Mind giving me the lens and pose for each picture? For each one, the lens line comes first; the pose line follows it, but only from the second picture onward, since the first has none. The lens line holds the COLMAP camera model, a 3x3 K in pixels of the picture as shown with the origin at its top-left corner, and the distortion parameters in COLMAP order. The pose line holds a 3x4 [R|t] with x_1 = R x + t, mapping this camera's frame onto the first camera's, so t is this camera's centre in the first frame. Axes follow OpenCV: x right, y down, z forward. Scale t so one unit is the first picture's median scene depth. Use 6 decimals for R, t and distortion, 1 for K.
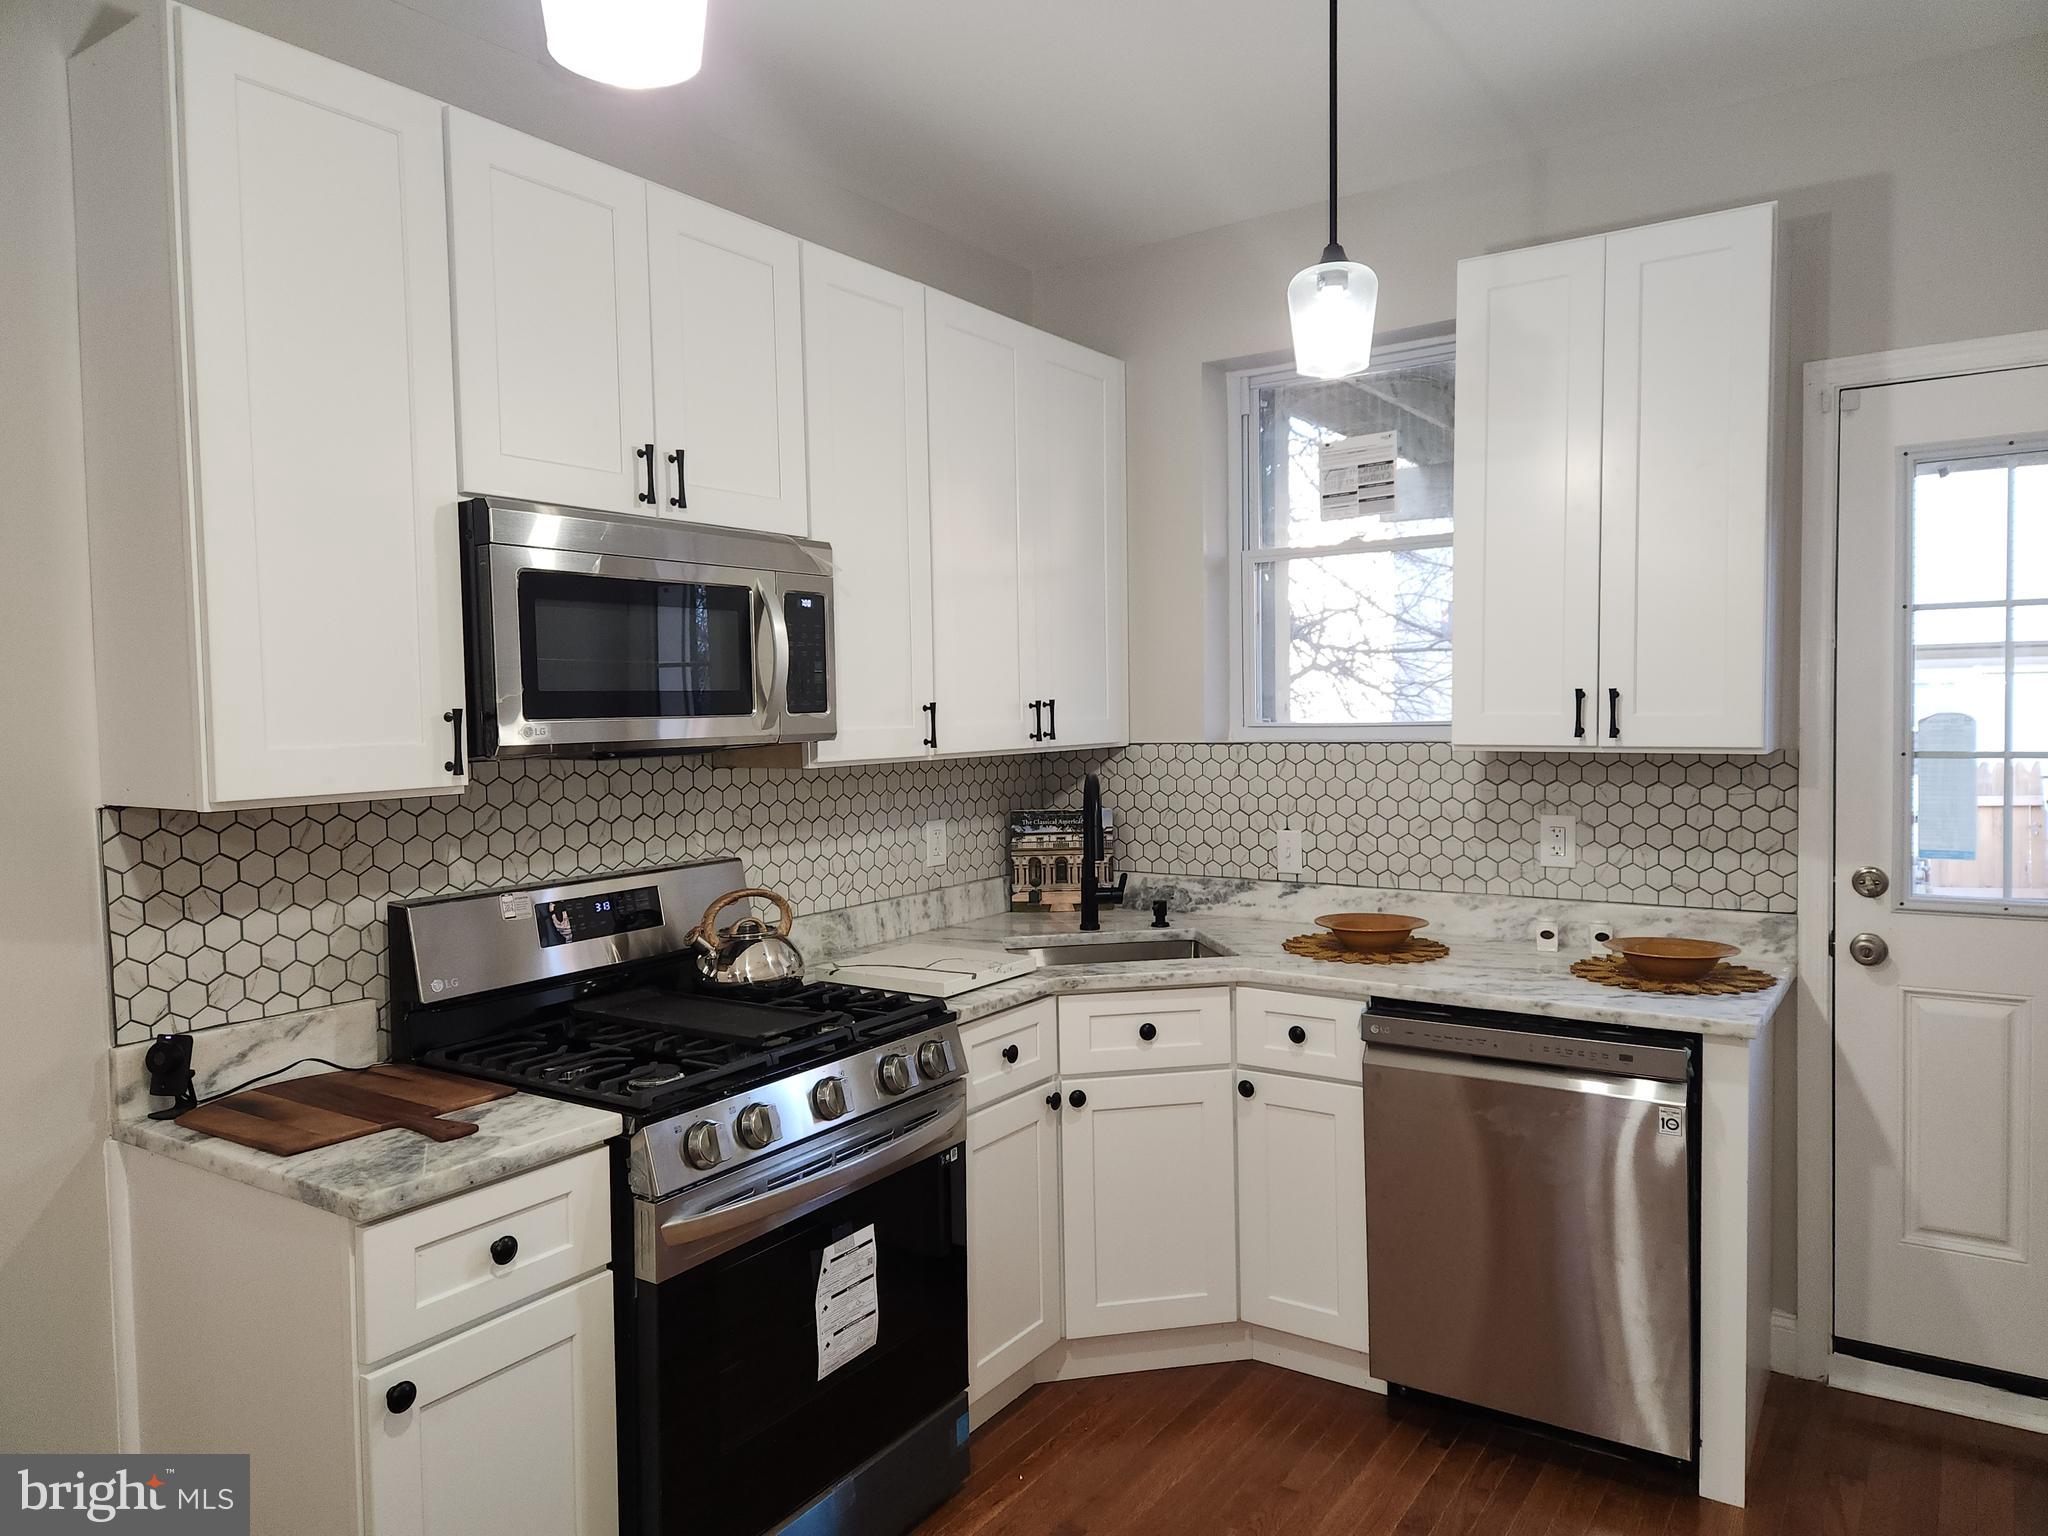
lens RADIAL K [[1392.7, 0, 1008.7], [0, 1392.7, 769.5], [0, 0, 1]] dist [0.070815, -0.065700]
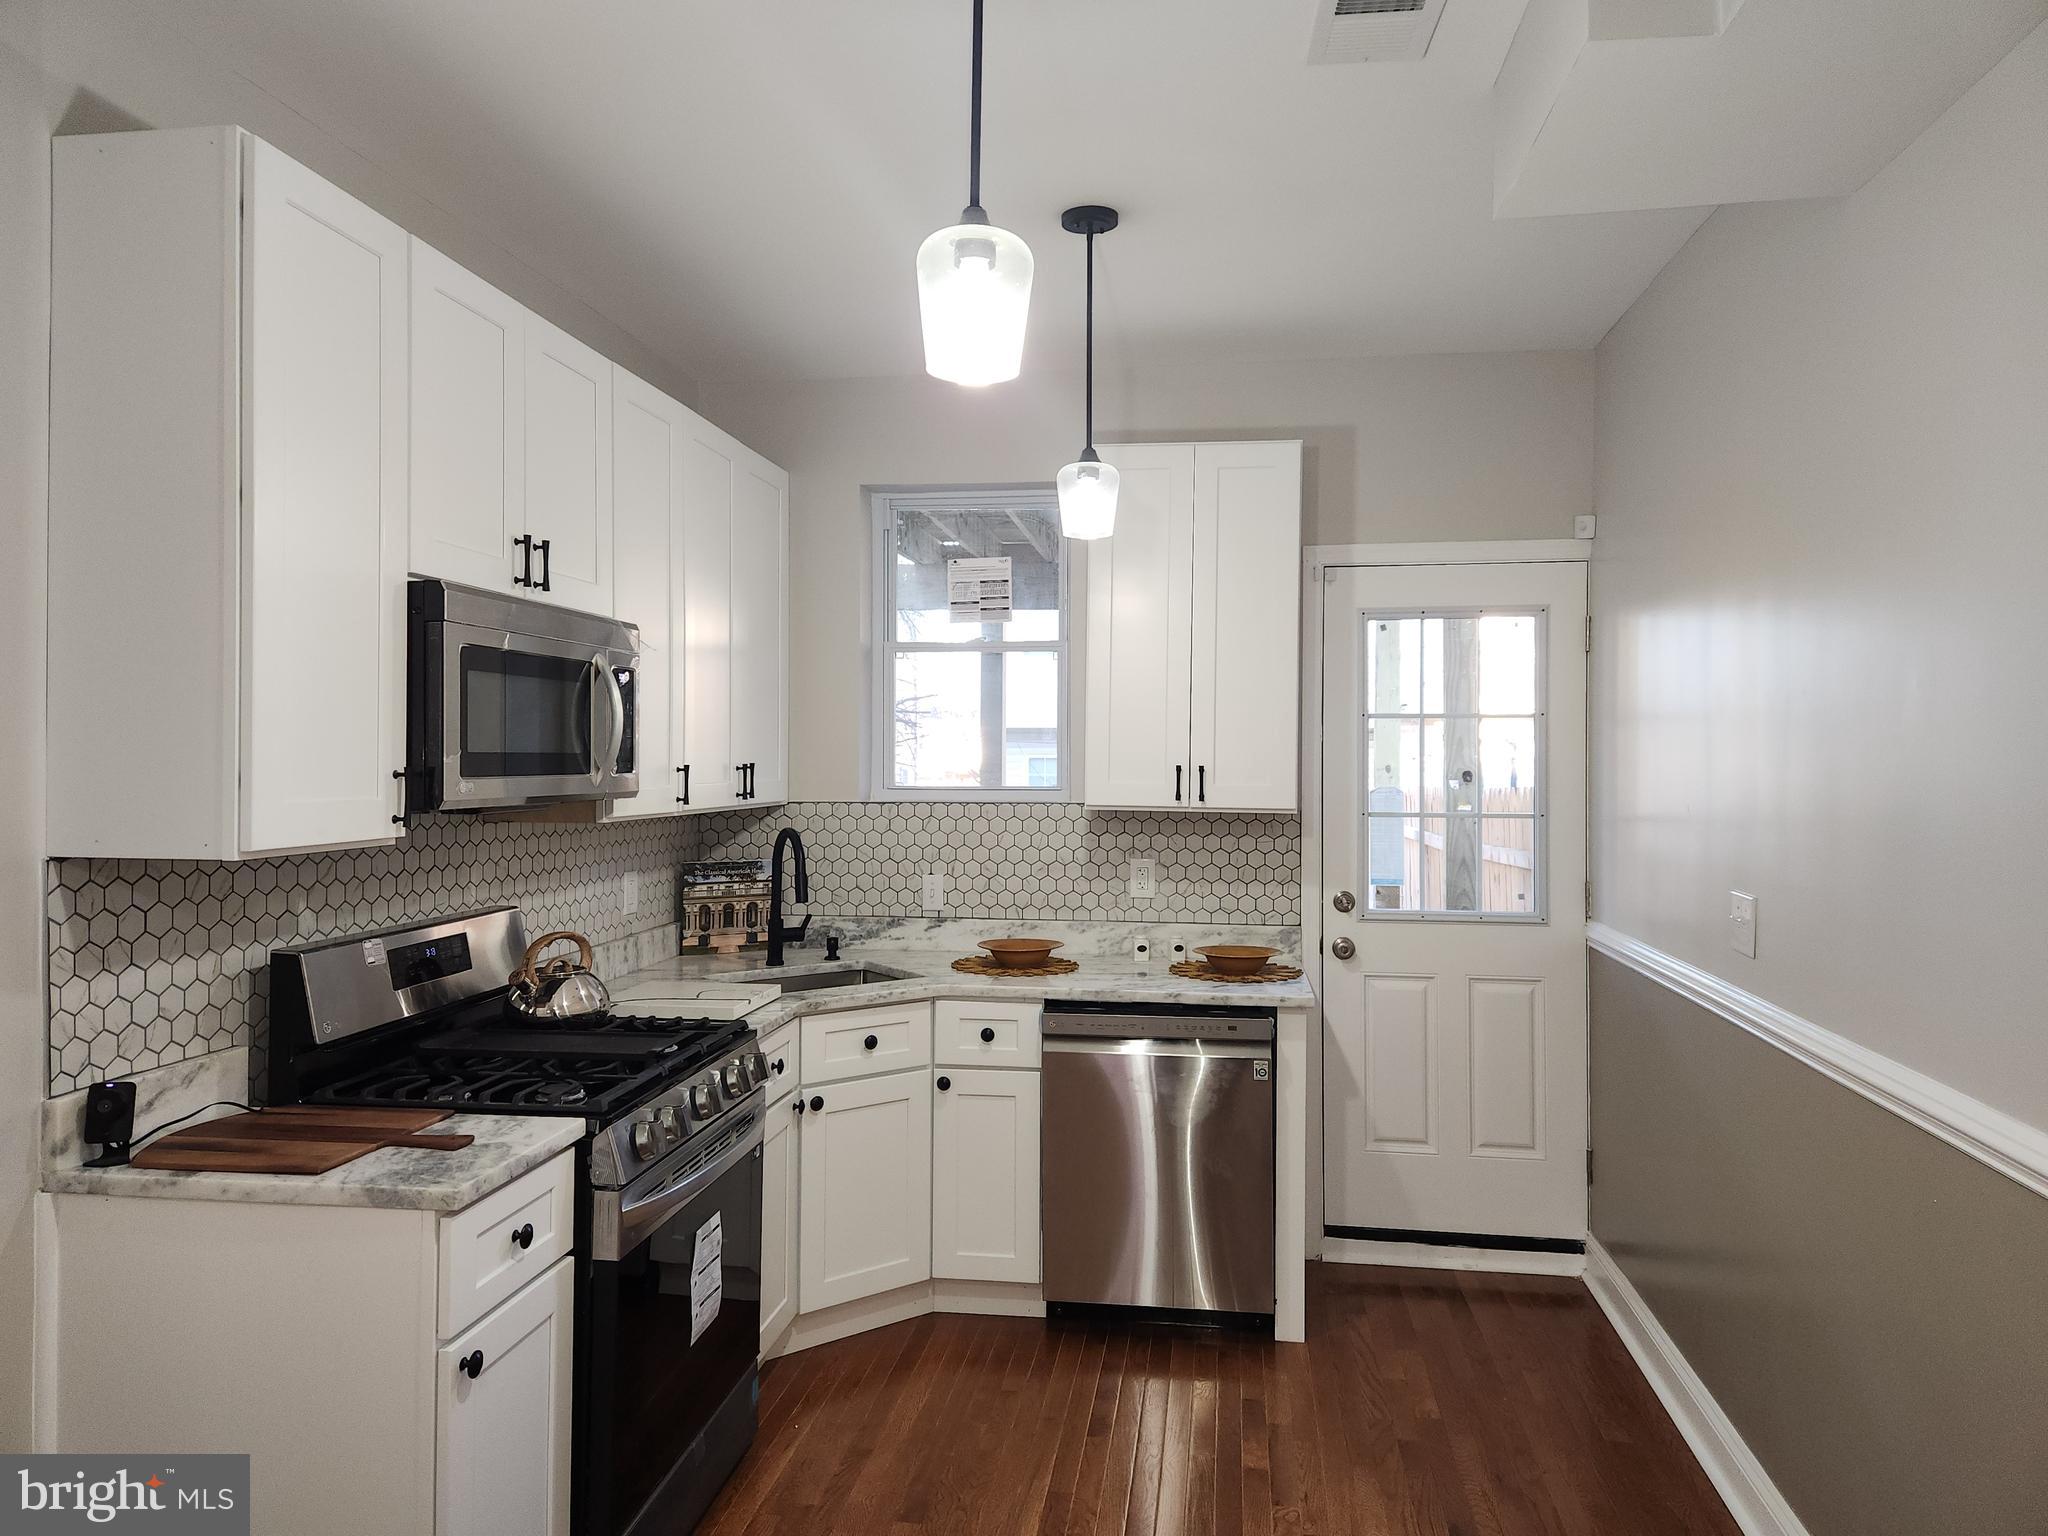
lens RADIAL K [[1392.7, 0, 1033.7], [0, 1392.7, 750.9], [0, 0, 1]] dist [0.070815, -0.065700]
pose [[0.895246, 0.024350, 0.444906, -0.326864], [0.000601, 0.998439, -0.055854, 0.004761], [-0.445571, 0.050271, 0.893834, -0.155495]]
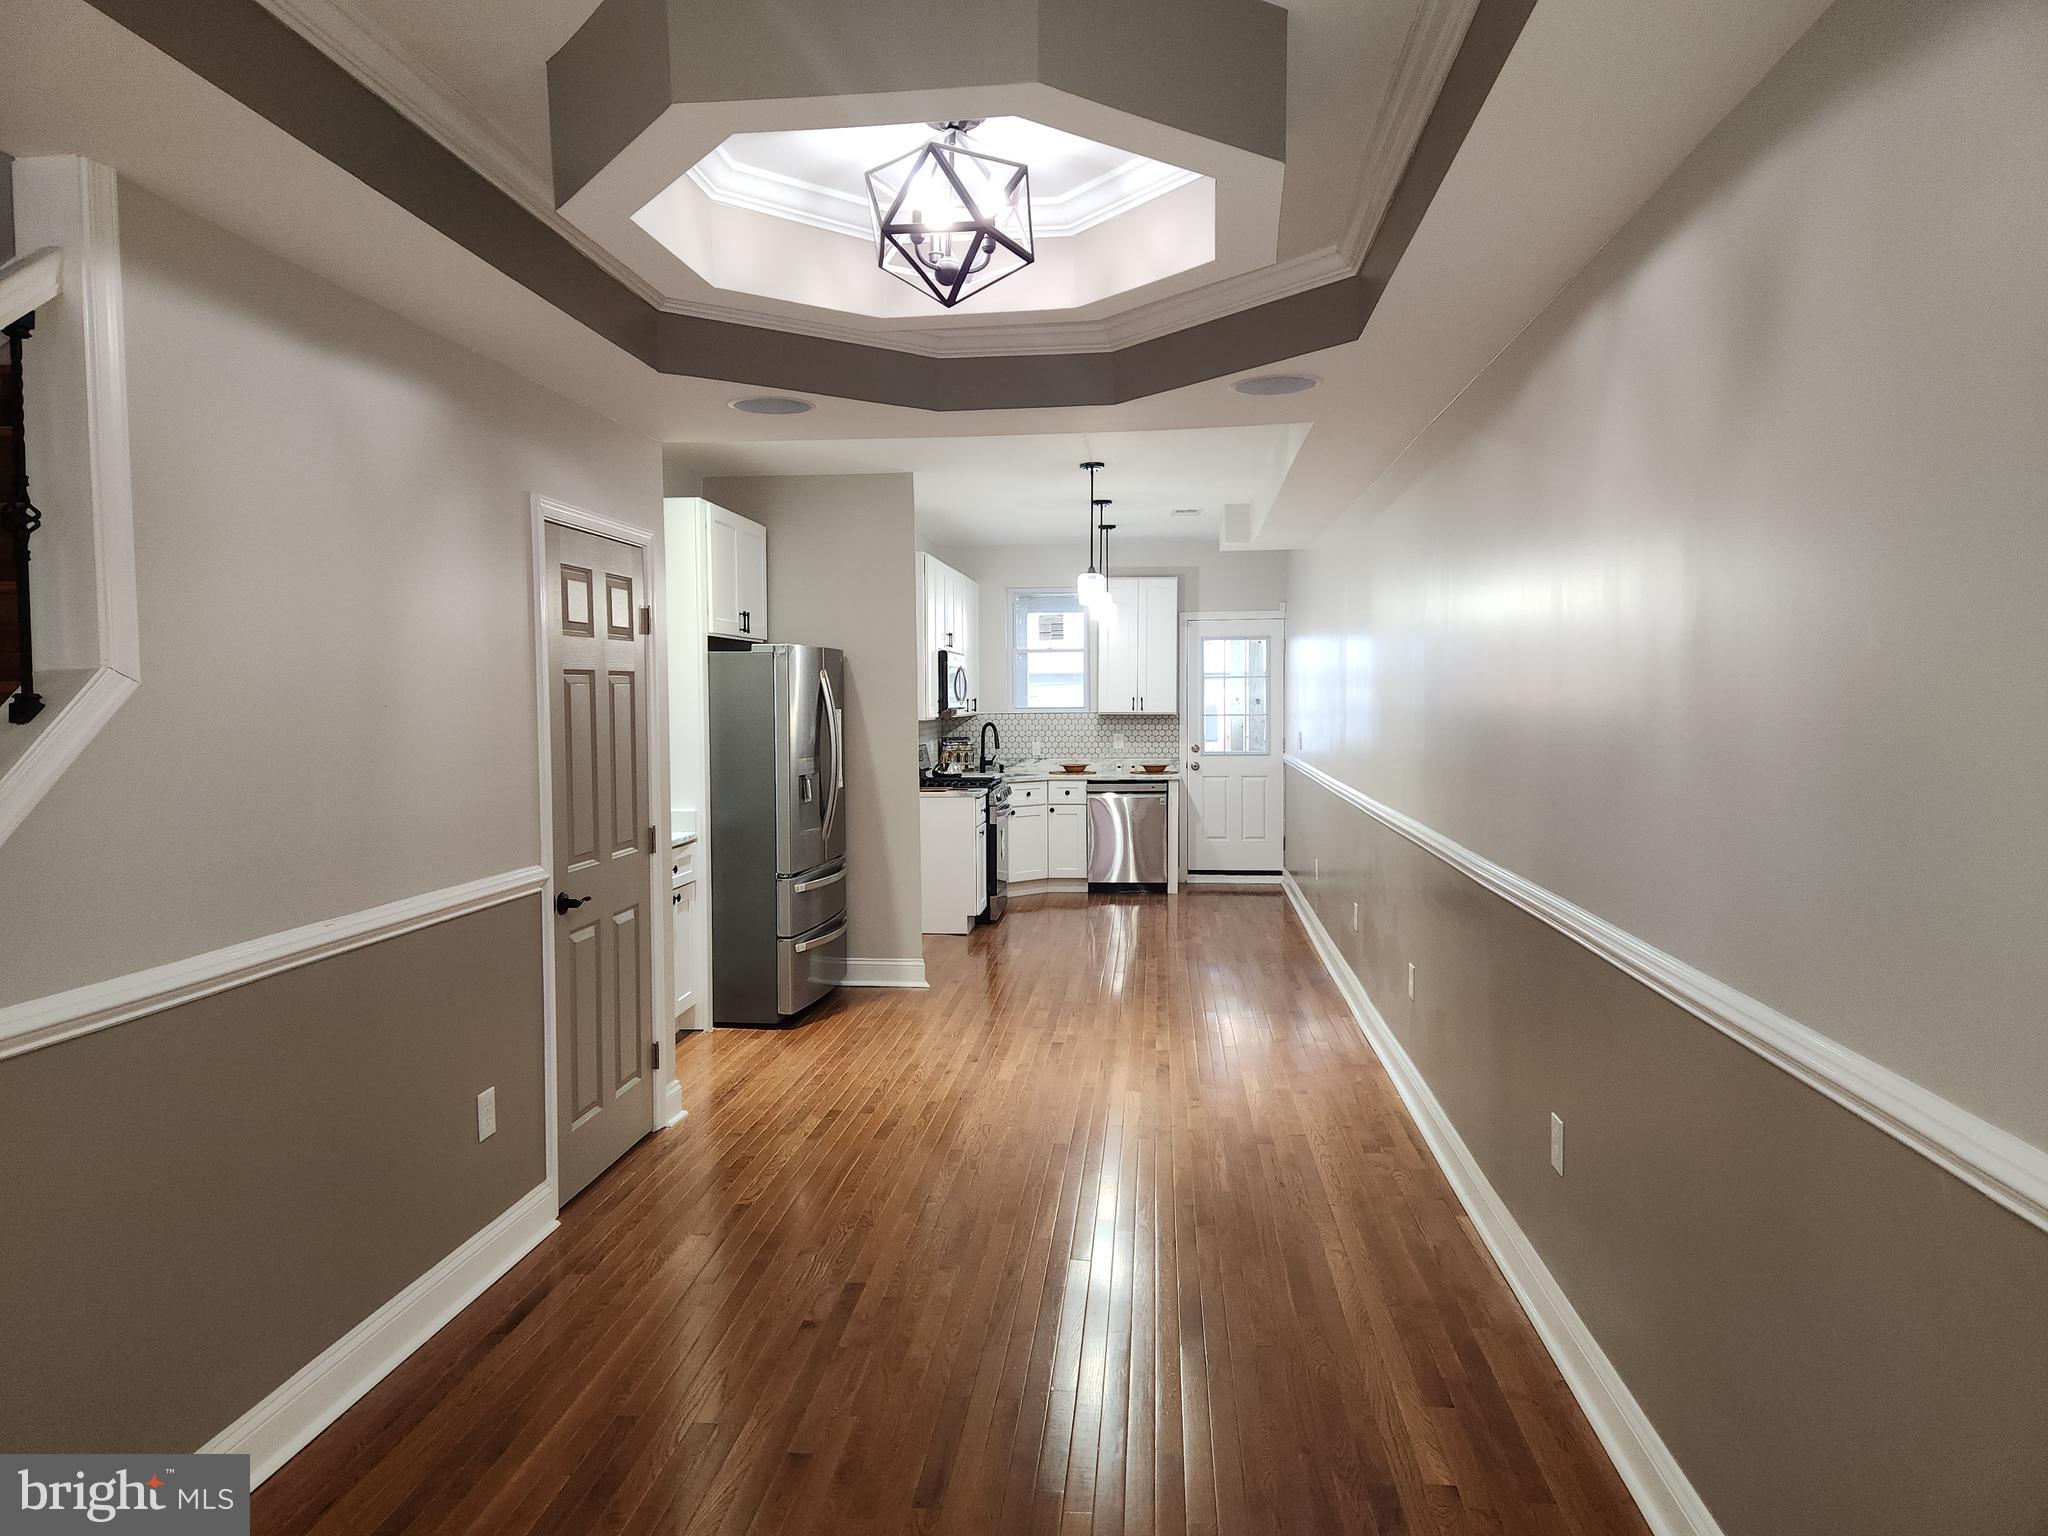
lens RADIAL K [[1392.7, 0, 1011.6], [0, 1392.7, 762.2], [0, 0, 1]] dist [0.070815, -0.065700]
pose [[0.877945, -0.010402, 0.478648, -1.652701], [0.013622, 0.999902, -0.003257, 0.123242], [-0.478568, 0.009380, 0.878001, -2.097150]]
